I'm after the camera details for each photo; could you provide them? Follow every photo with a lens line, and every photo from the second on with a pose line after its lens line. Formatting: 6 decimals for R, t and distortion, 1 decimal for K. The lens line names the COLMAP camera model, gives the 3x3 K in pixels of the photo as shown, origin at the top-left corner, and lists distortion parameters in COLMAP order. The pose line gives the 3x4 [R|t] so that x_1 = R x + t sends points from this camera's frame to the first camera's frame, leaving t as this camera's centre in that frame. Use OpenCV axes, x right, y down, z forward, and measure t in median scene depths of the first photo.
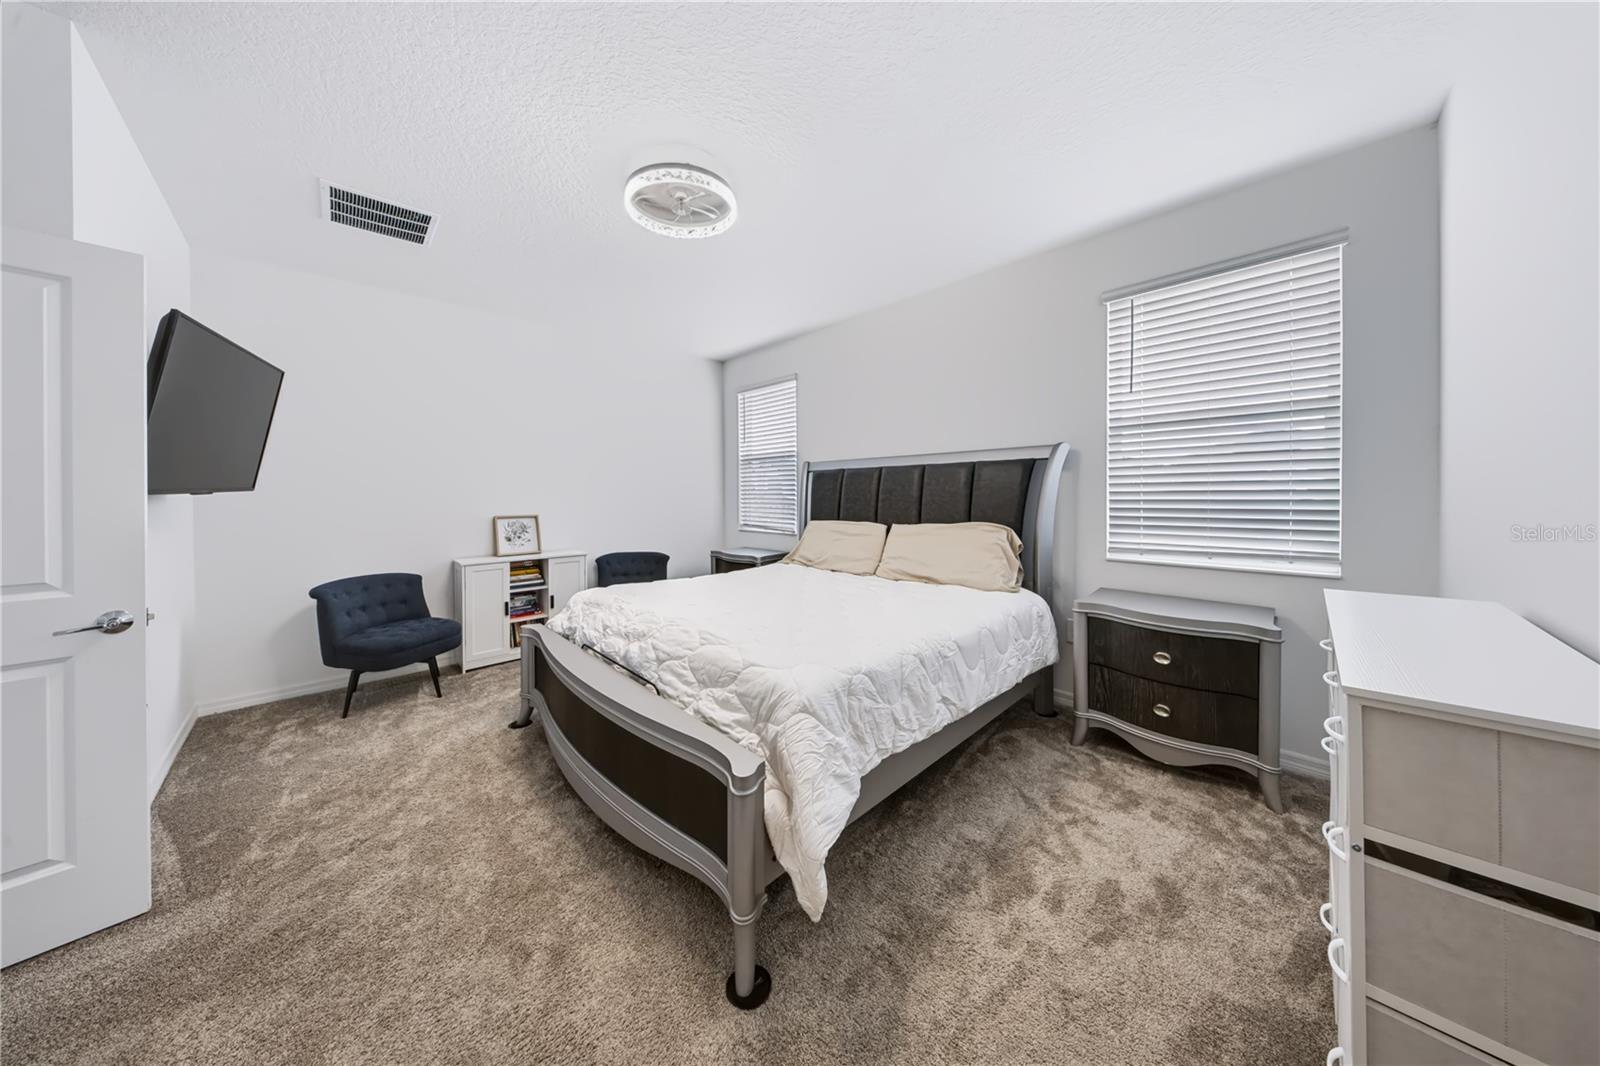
lens RADIAL K [[511.2, 0, 837.2], [0, 511.2, 519.0], [0, 0, 1]] dist [0.002176, 0.000020]
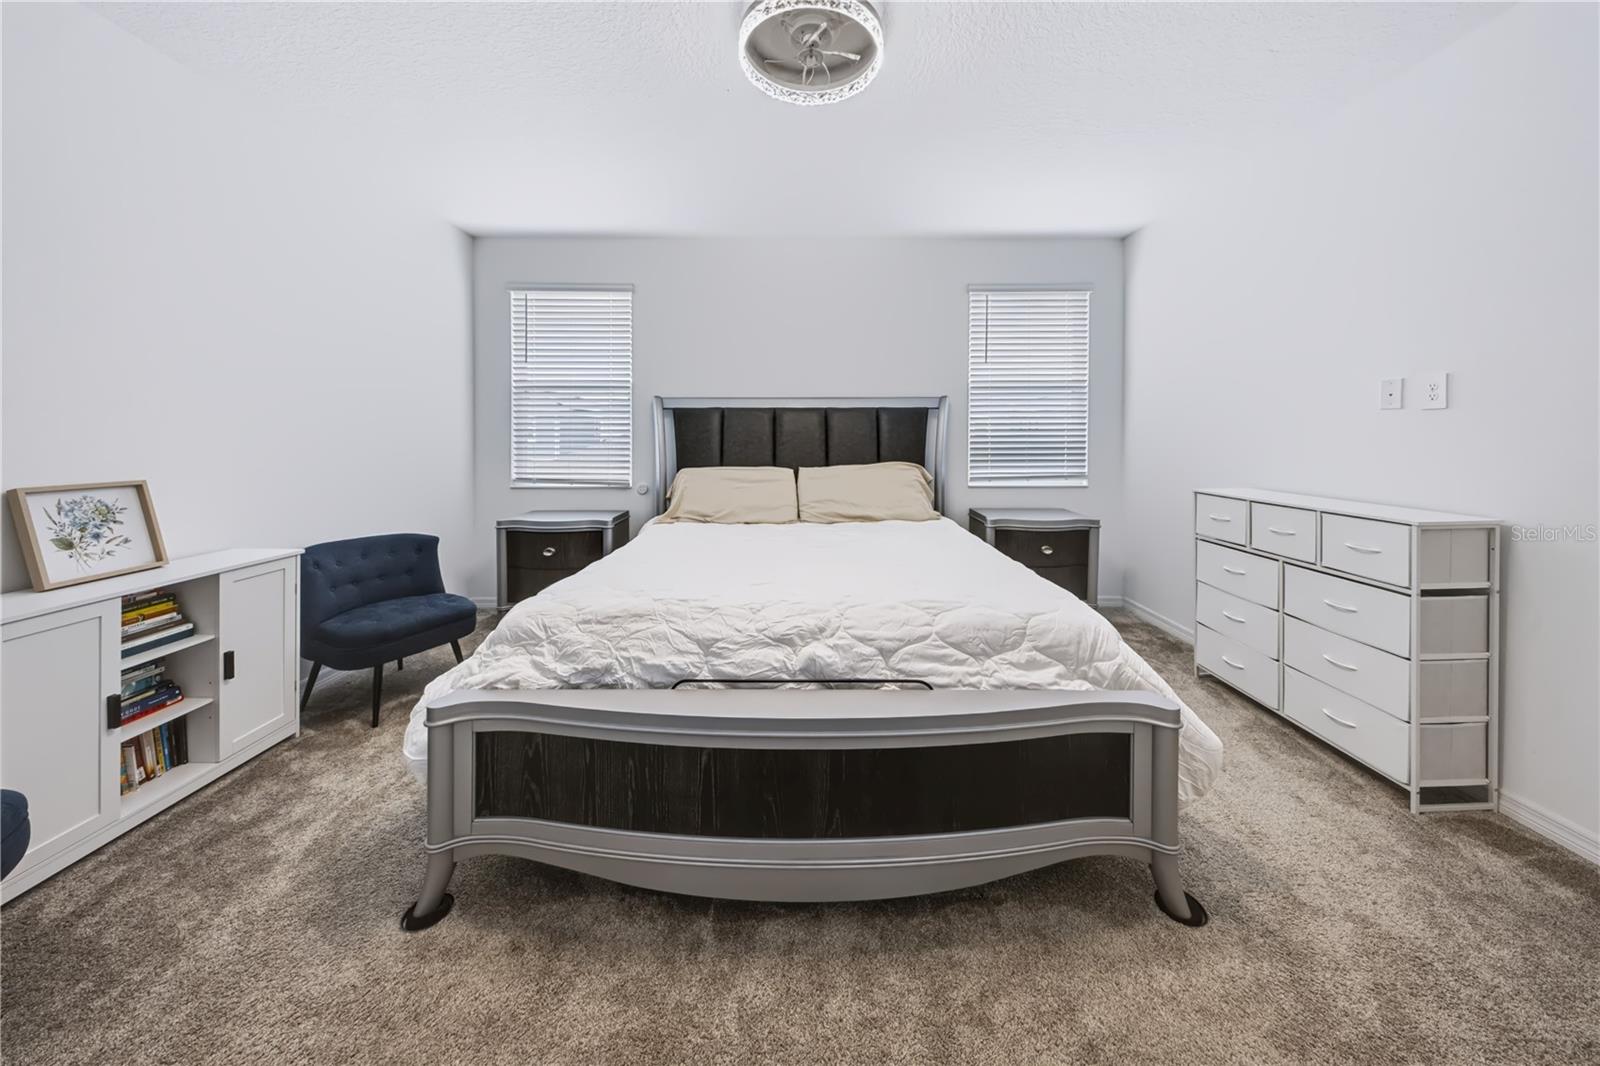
lens RADIAL K [[509.7, 0, 796.6], [0, 509.7, 453.4], [0, 0, 1]] dist [0.000541, -0.000027]
pose [[0.692033, -0.019198, 0.721611, -0.607077], [0.032257, 0.999470, -0.004346, -0.013163], [-0.721145, 0.026285, 0.692286, 0.346508]]
